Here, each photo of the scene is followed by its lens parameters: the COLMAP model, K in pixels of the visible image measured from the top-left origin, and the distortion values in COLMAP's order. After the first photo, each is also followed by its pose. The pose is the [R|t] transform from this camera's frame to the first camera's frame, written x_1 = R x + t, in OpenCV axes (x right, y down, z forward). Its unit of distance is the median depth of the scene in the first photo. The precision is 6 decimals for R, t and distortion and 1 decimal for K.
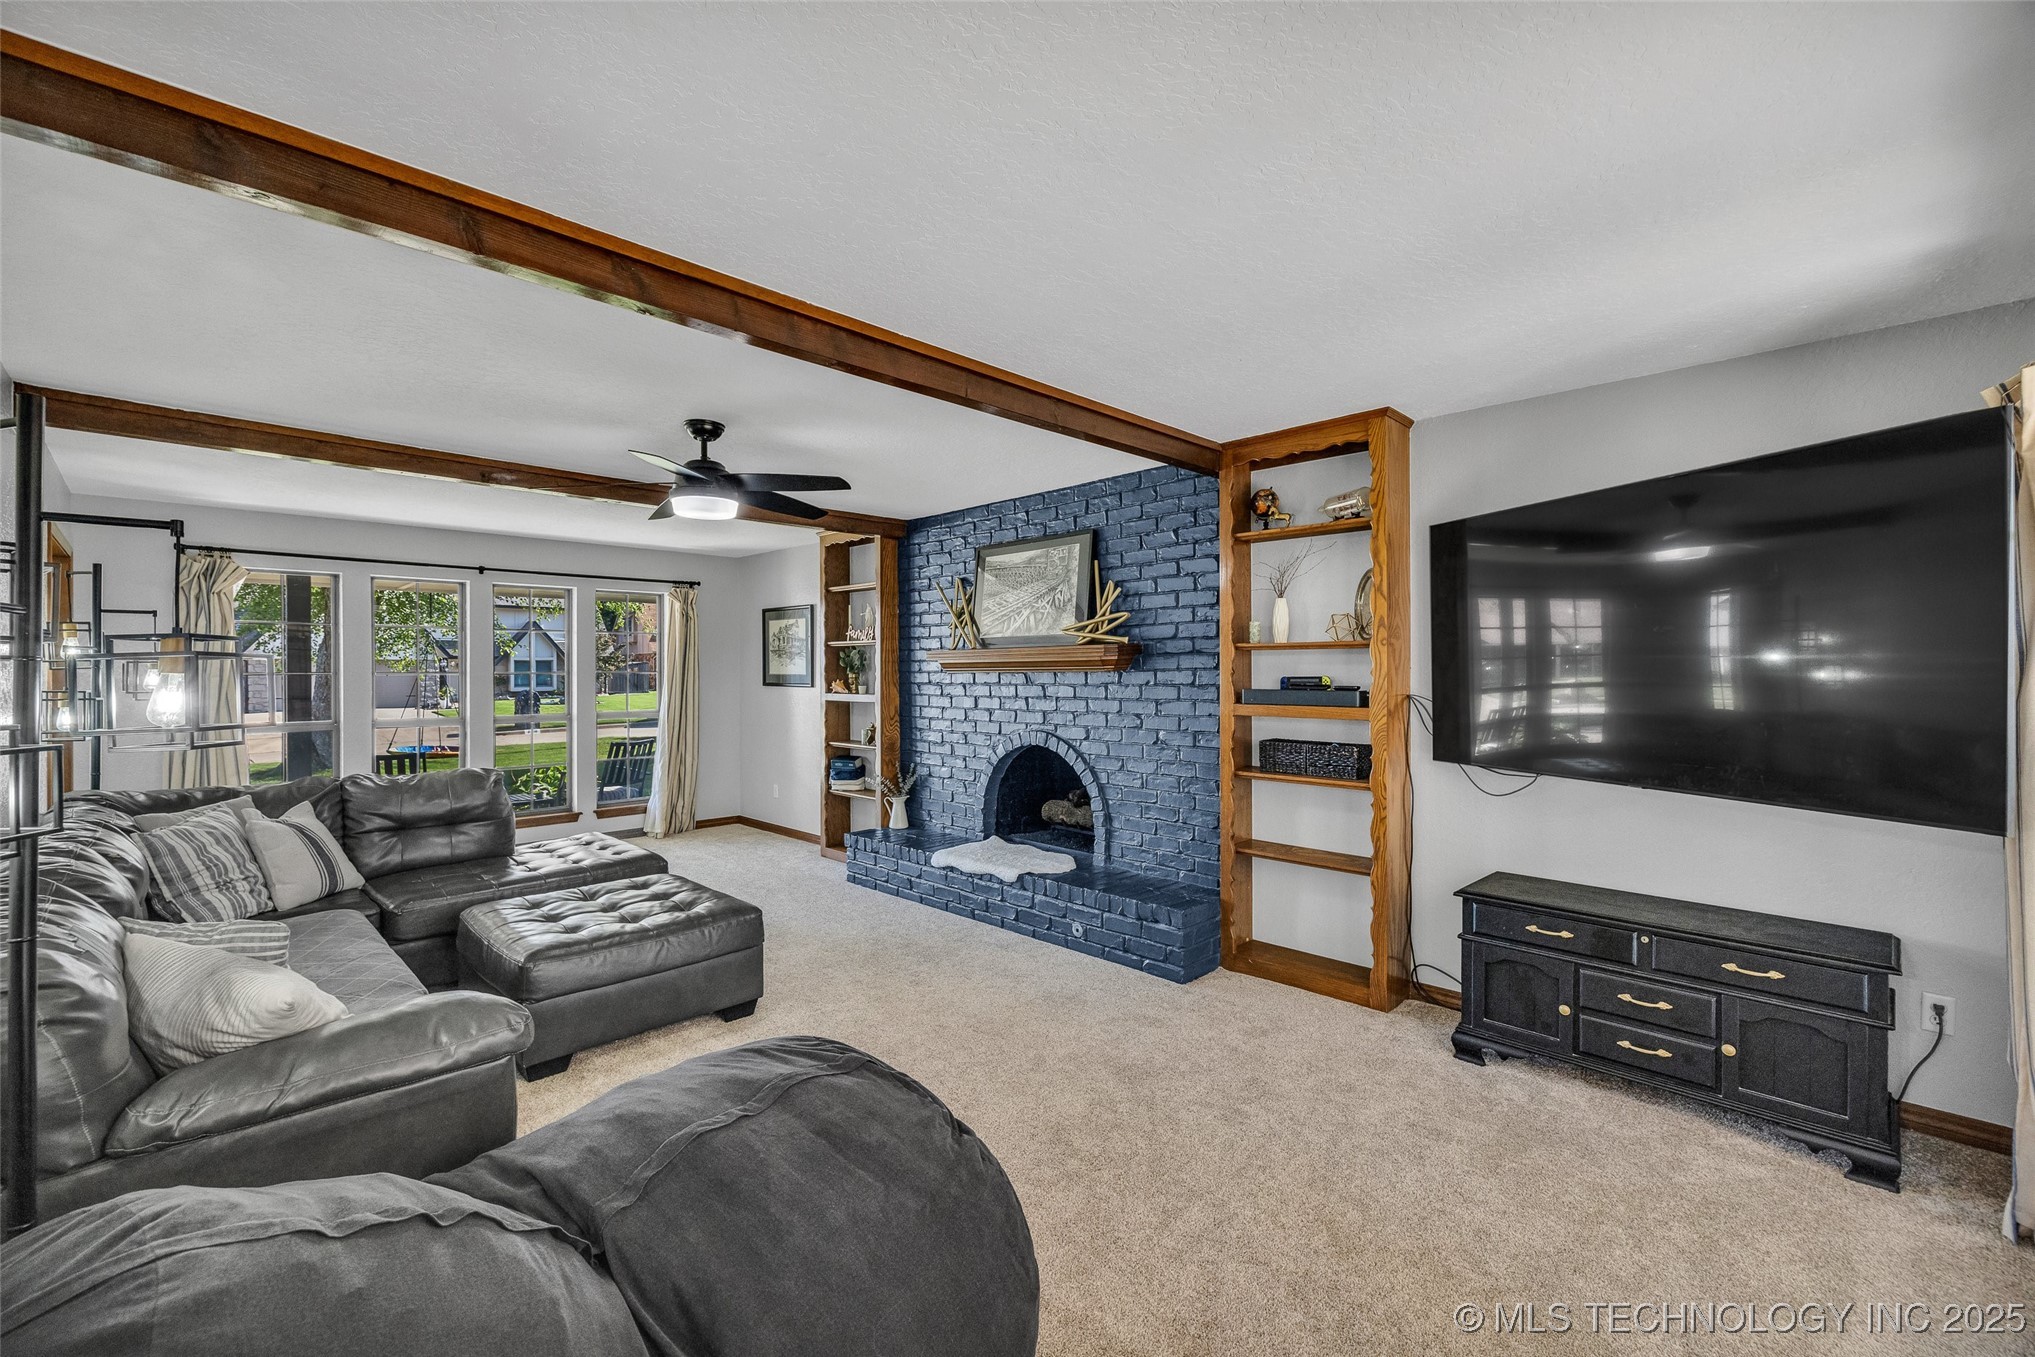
lens RADIAL K [[869.0, 0, 1009.0], [0, 869.0, 660.4], [0, 0, 1]] dist [0.000391, -0.000386]
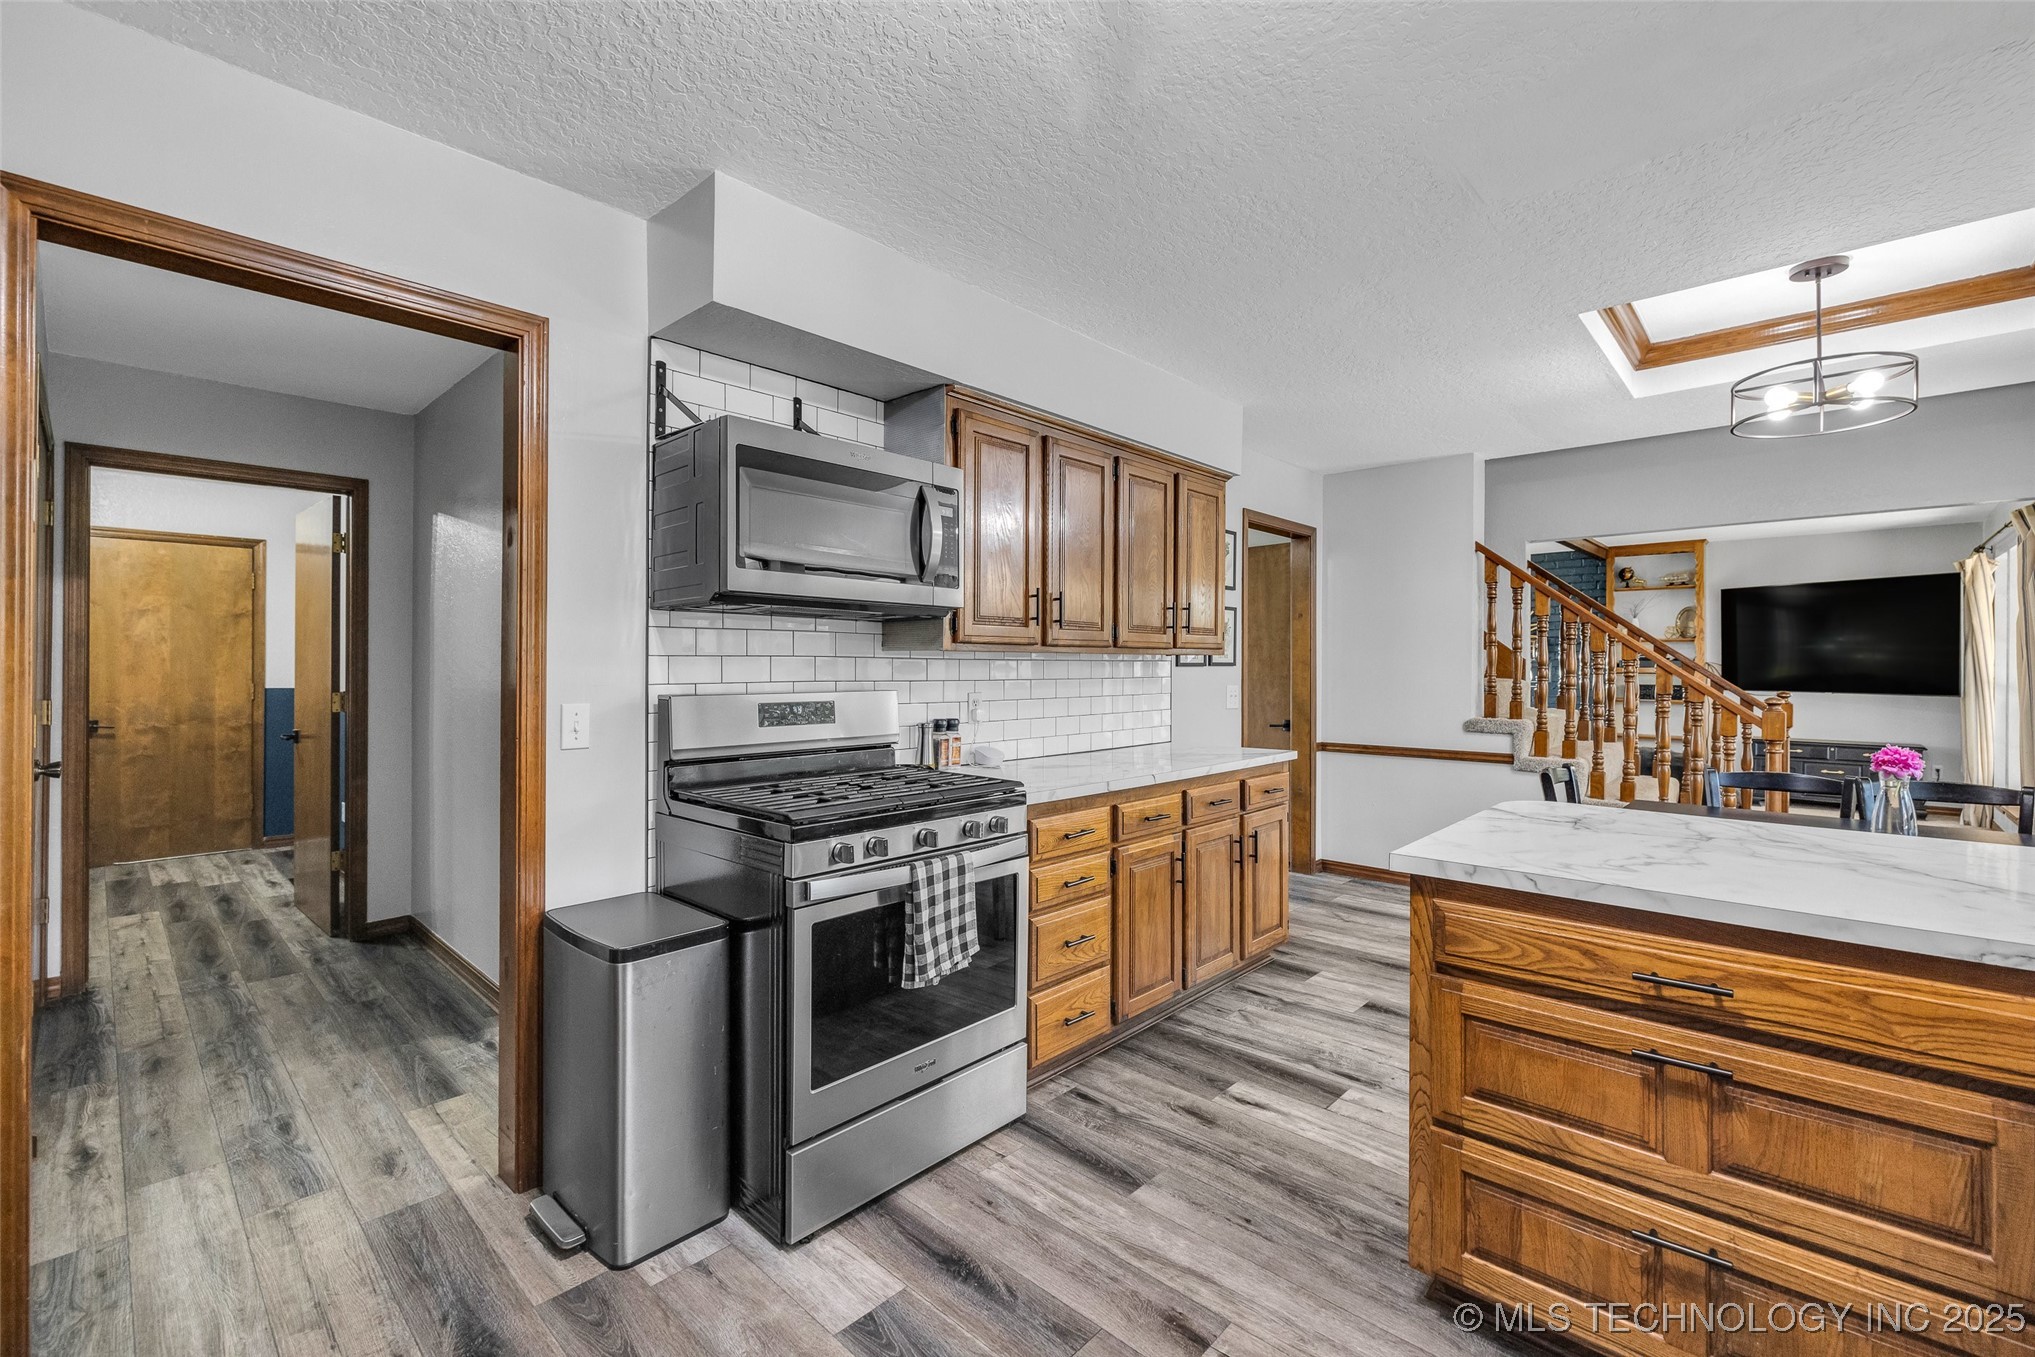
lens RADIAL K [[869.0, 0, 1009.0], [0, 869.0, 660.4], [0, 0, 1]] dist [0.000391, -0.000386]
pose [[0.999378, -0.001405, 0.035238, -1.422416], [0.001475, 0.999997, -0.001963, 0.038600], [-0.035235, 0.002014, 0.999377, -1.196452]]
